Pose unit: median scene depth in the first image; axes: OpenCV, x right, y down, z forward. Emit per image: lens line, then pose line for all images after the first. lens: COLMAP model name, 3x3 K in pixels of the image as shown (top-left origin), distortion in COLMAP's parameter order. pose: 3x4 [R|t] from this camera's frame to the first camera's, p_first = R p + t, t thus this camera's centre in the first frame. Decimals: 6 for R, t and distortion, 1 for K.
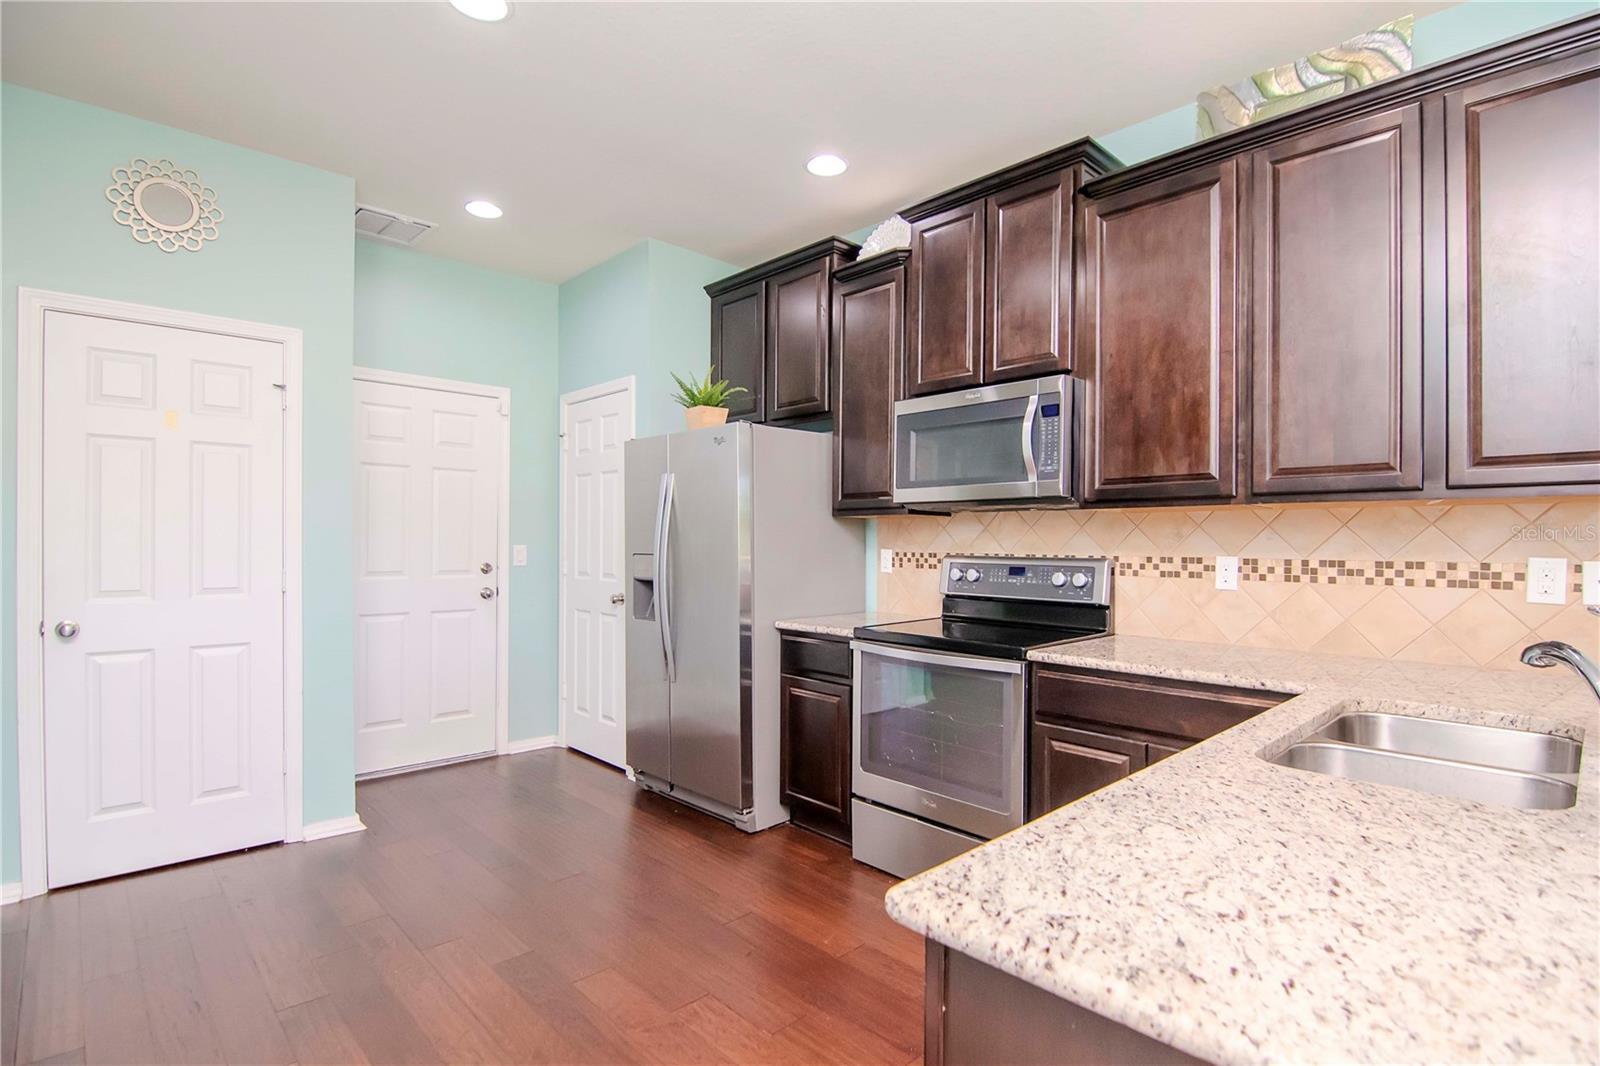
lens RADIAL K [[788.4, 0, 838.9], [0, 788.4, 543.5], [0, 0, 1]] dist [-0.002170, -0.008442]
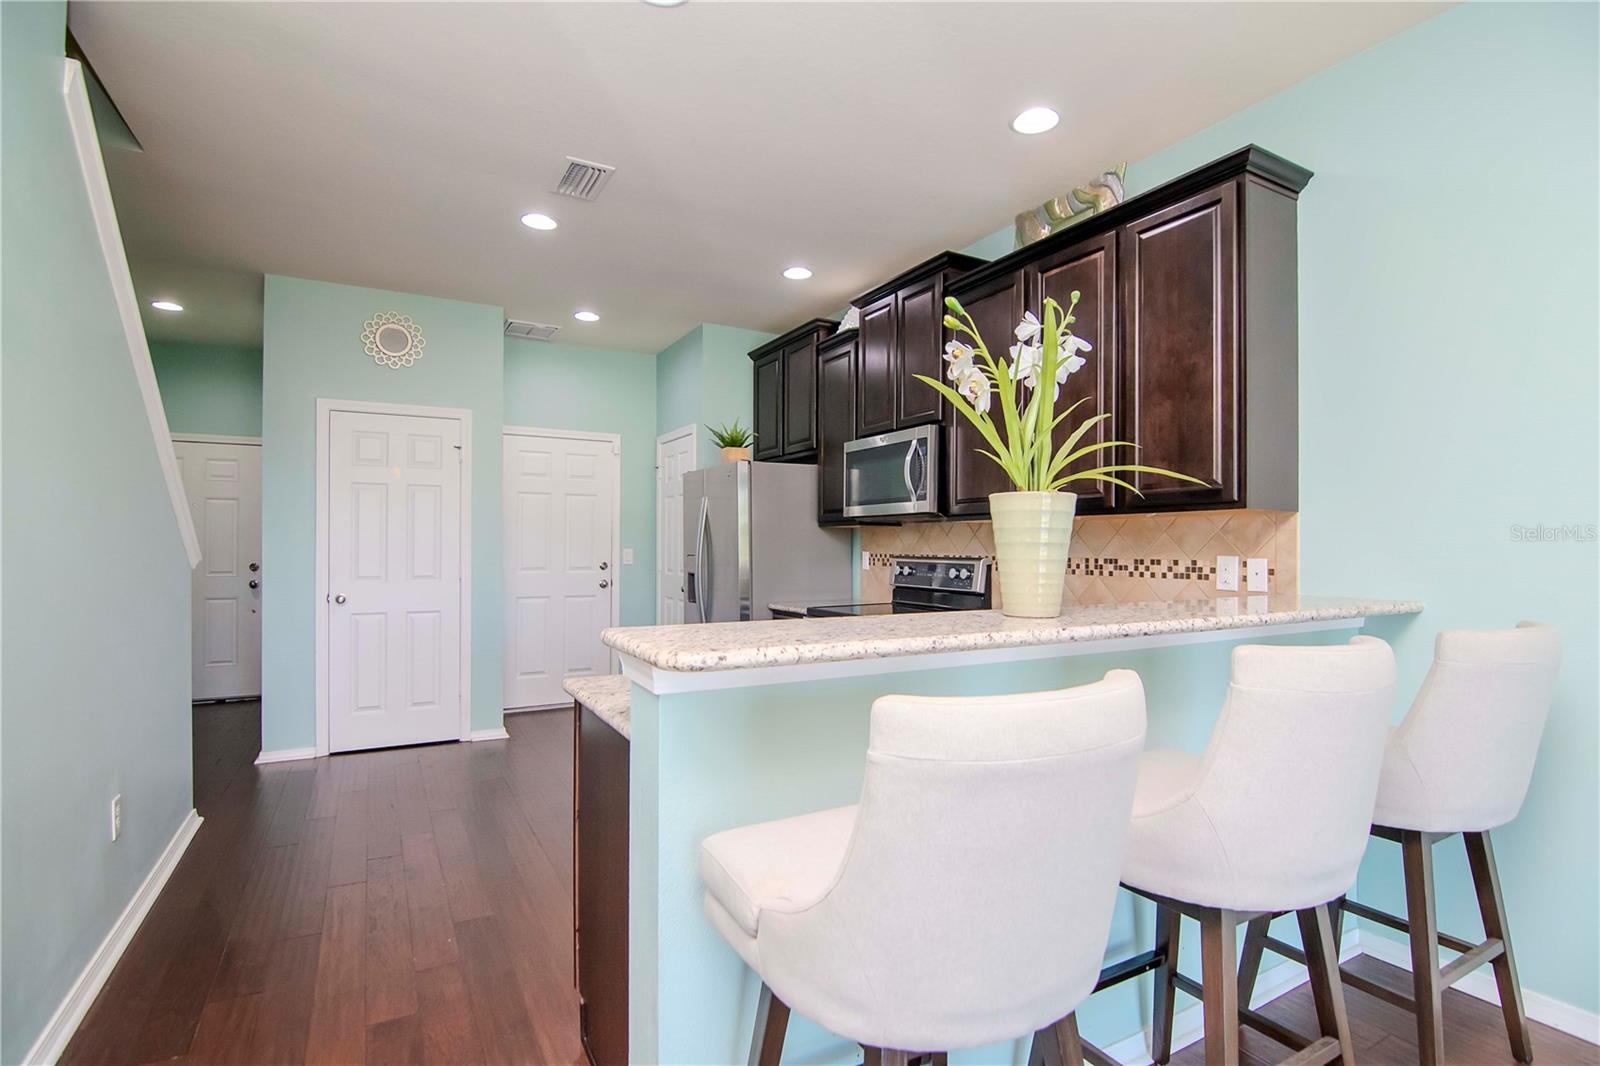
lens RADIAL K [[768.1, 0, 813.4], [0, 768.1, 543.2], [0, 0, 1]] dist [0.000790, -0.000081]
pose [[0.966862, -0.003814, -0.255272, 0.391060], [0.002255, 0.999977, -0.006402, 0.001904], [0.255291, 0.005614, 0.966848, -0.321602]]
